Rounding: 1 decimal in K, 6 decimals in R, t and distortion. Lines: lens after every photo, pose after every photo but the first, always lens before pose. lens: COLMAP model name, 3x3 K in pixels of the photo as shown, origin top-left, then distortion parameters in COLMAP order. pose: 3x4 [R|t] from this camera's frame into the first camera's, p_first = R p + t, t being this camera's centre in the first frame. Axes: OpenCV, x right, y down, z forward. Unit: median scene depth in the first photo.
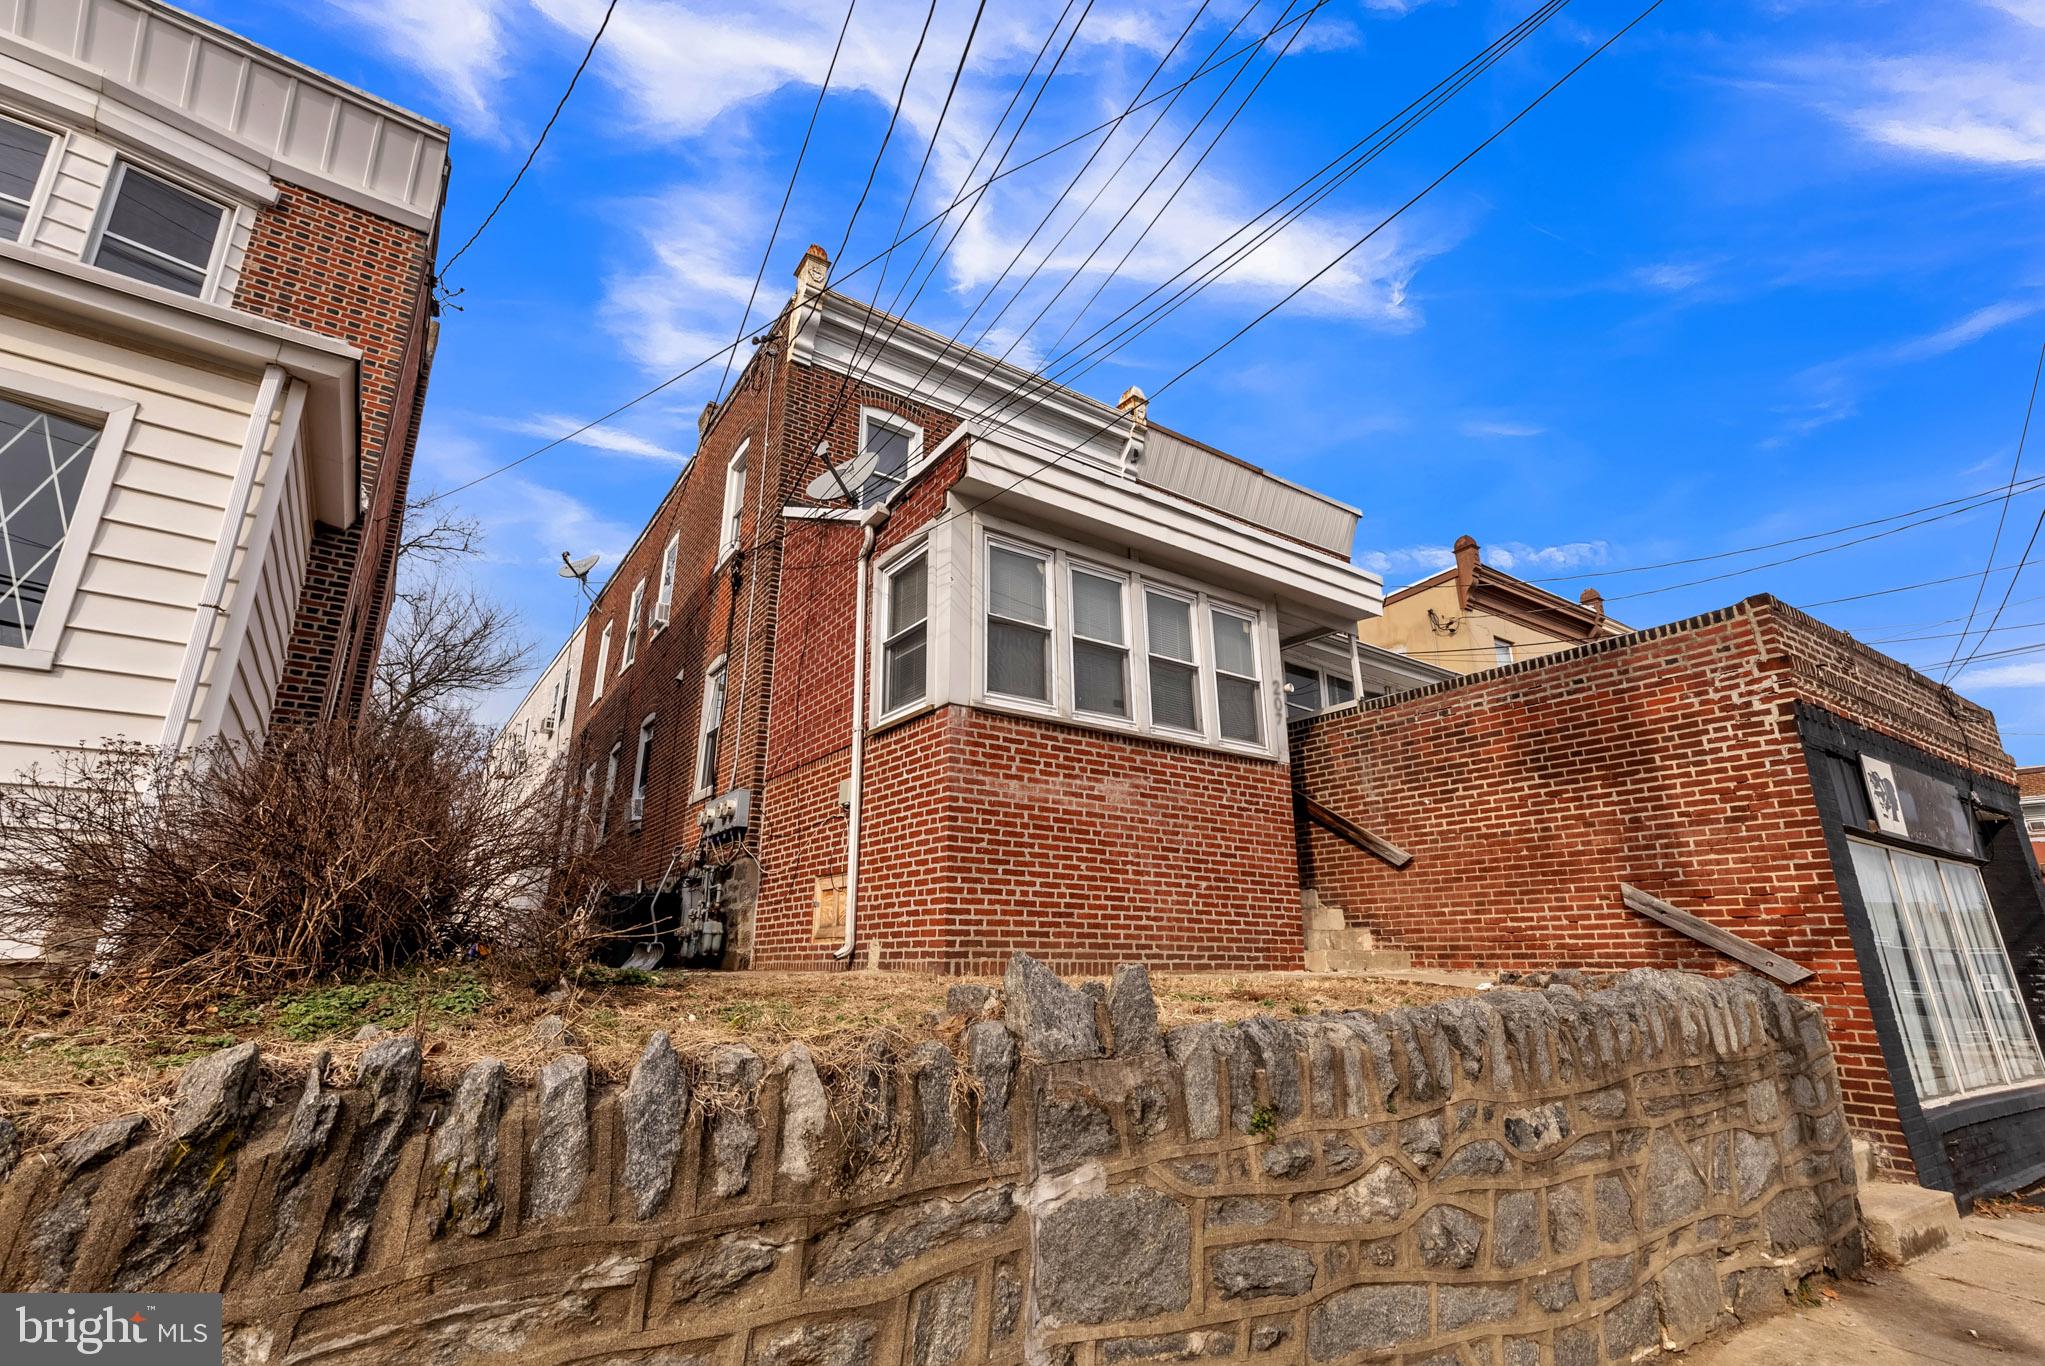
lens RADIAL K [[917.5, 0, 1022.5], [0, 917.5, 683.0], [0, 0, 1]] dist [0.002318, 0.008410]
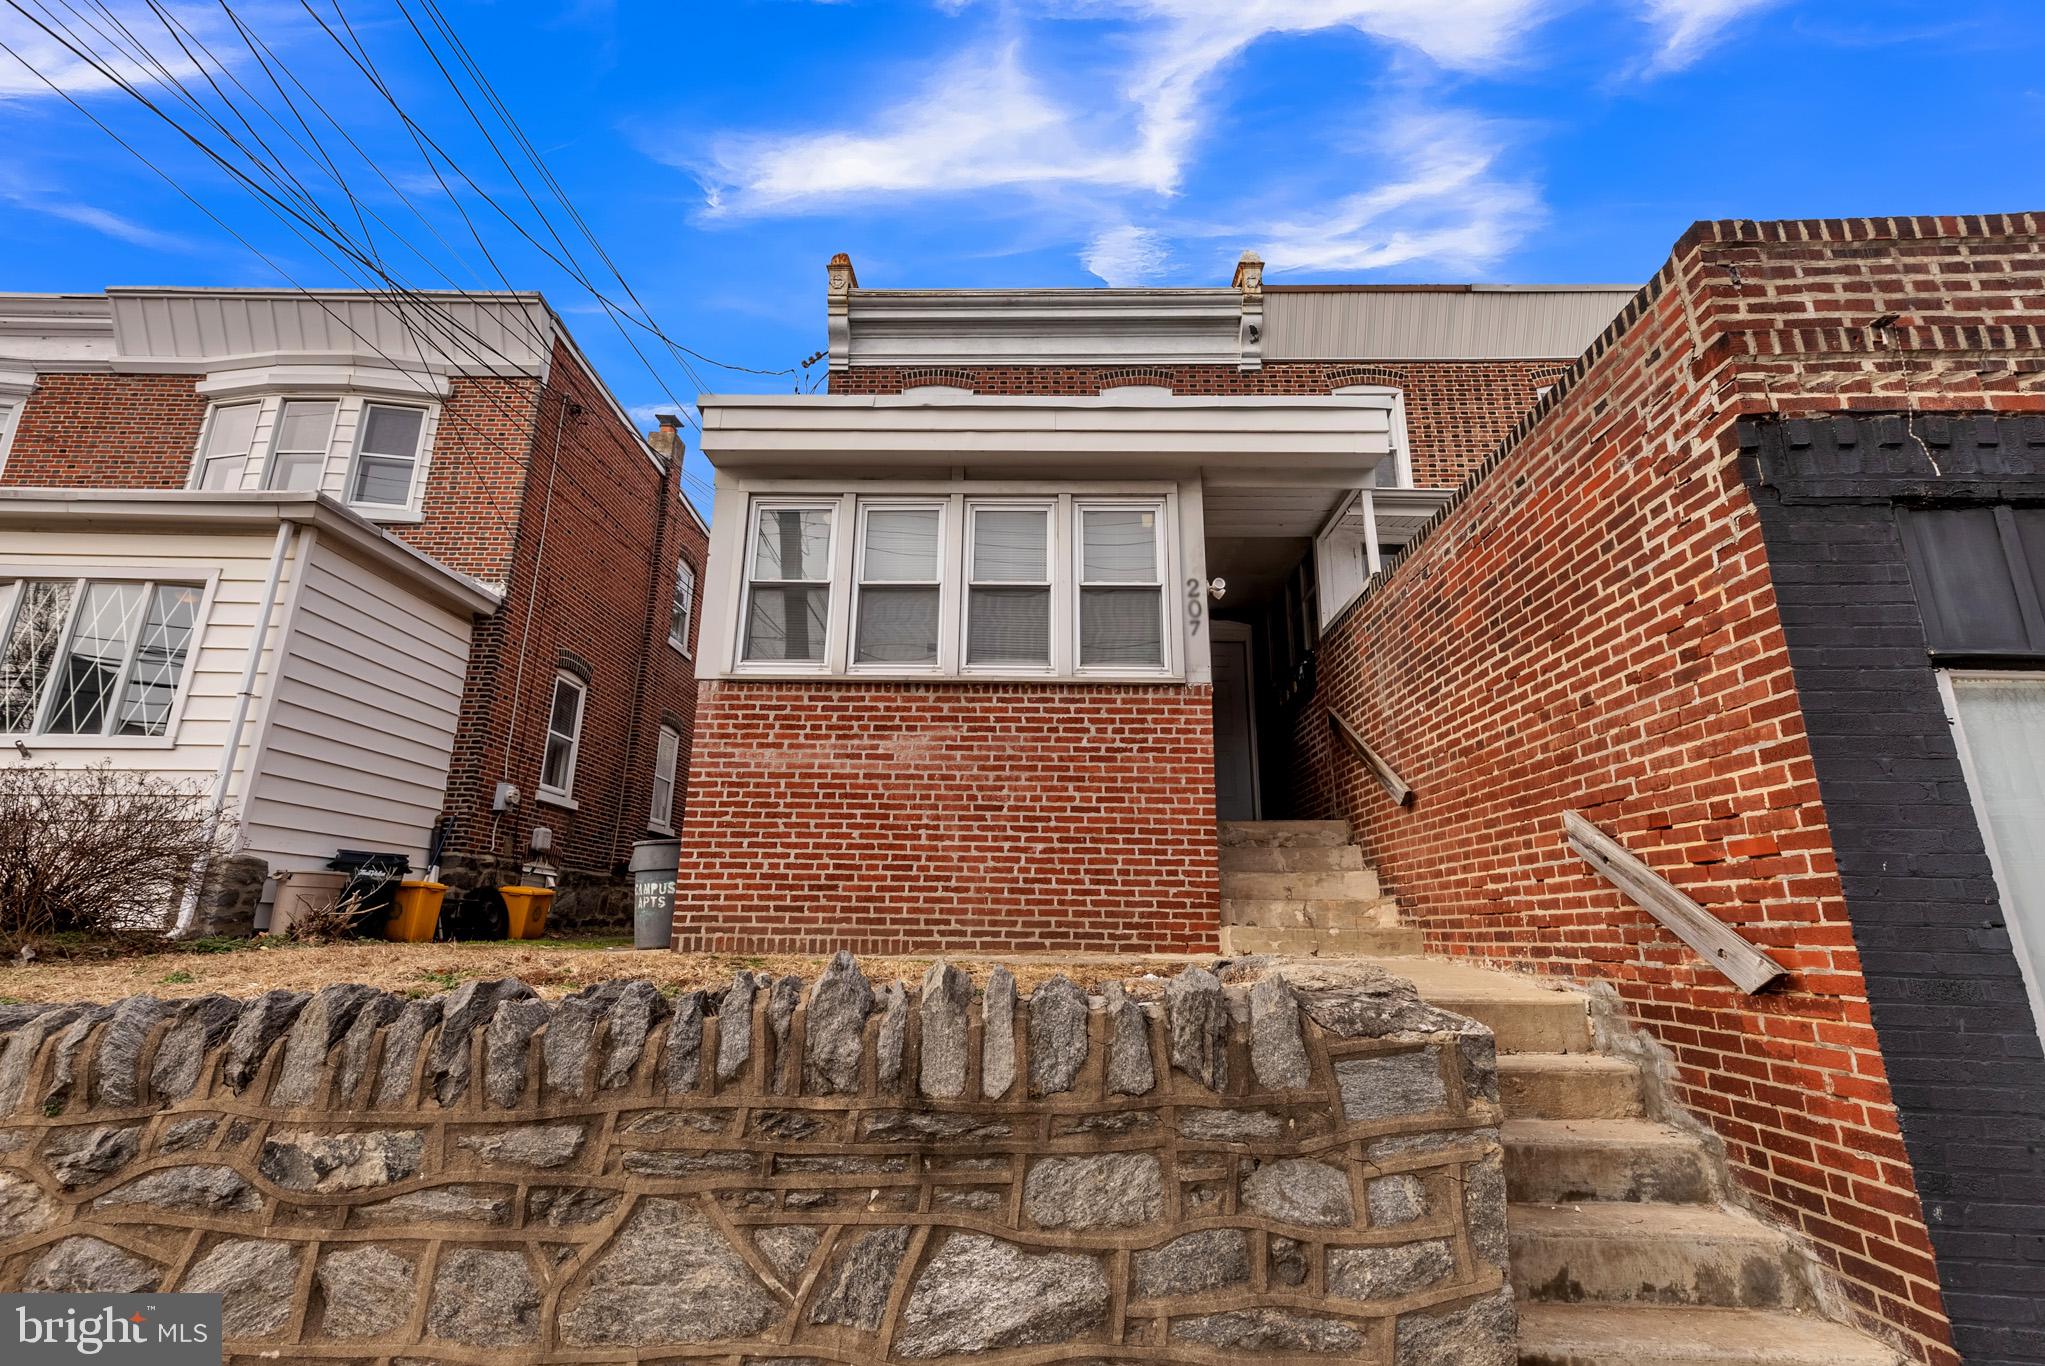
lens RADIAL K [[917.5, 0, 1022.5], [0, 917.5, 683.0], [0, 0, 1]] dist [0.002318, 0.008410]
pose [[0.816637, -0.145702, -0.558458, 0.741838], [0.158392, 0.987037, -0.025899, 0.104139], [0.554992, -0.067305, 0.829128, 0.356405]]
